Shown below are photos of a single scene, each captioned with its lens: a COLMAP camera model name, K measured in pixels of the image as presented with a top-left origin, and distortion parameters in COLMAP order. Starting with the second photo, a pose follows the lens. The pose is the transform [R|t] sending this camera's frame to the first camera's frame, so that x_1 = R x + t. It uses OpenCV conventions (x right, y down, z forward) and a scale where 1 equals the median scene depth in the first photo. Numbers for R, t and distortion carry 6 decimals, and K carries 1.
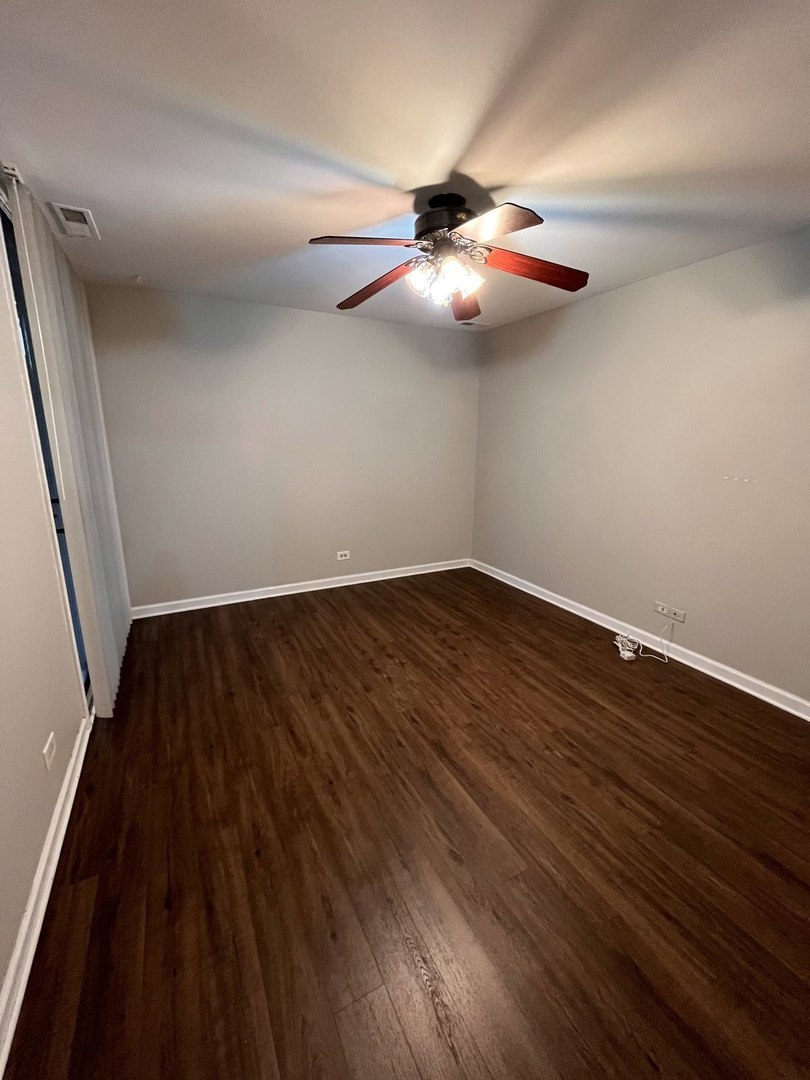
lens RADIAL K [[442.7, 0, 405.4], [0, 442.7, 539.5], [0, 0, 1]] dist [-0.001384, -0.000555]
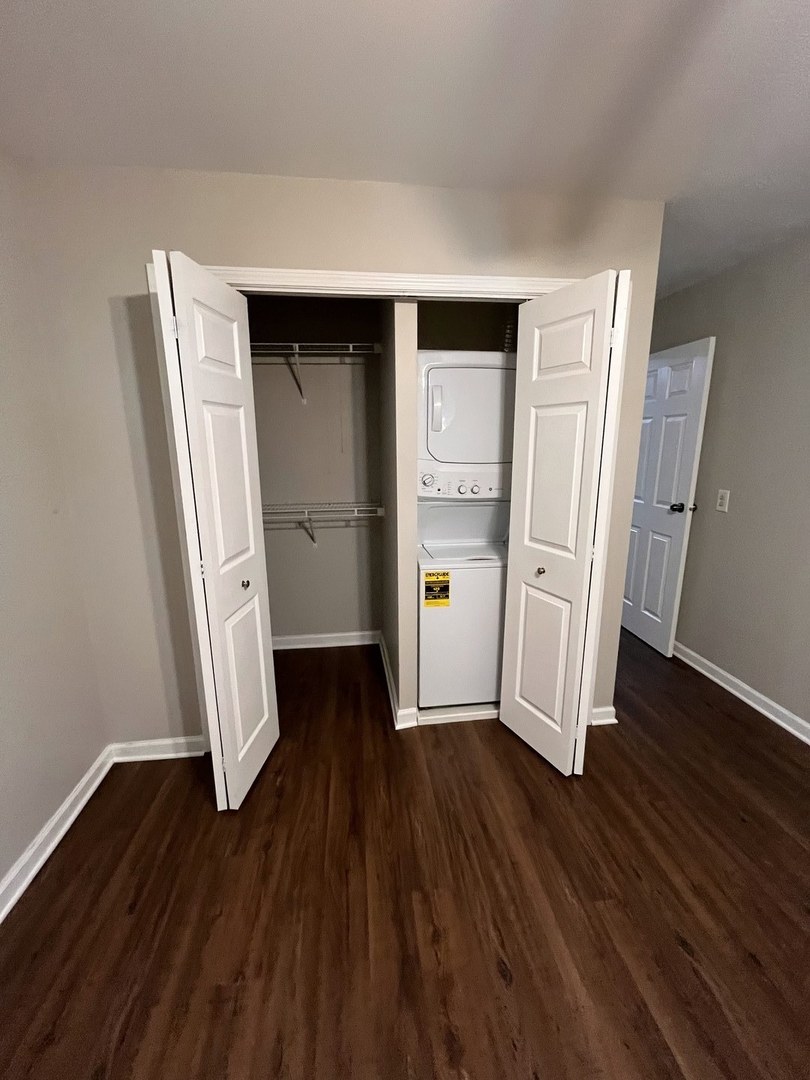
lens RADIAL K [[442.7, 0, 405.4], [0, 442.7, 539.5], [0, 0, 1]] dist [-0.001384, -0.000555]
pose [[-0.935281, -0.080622, 0.344601, 0.334667], [0.076414, 0.904734, 0.419066, -0.322061], [-0.345558, 0.418277, -0.840020, 1.368370]]
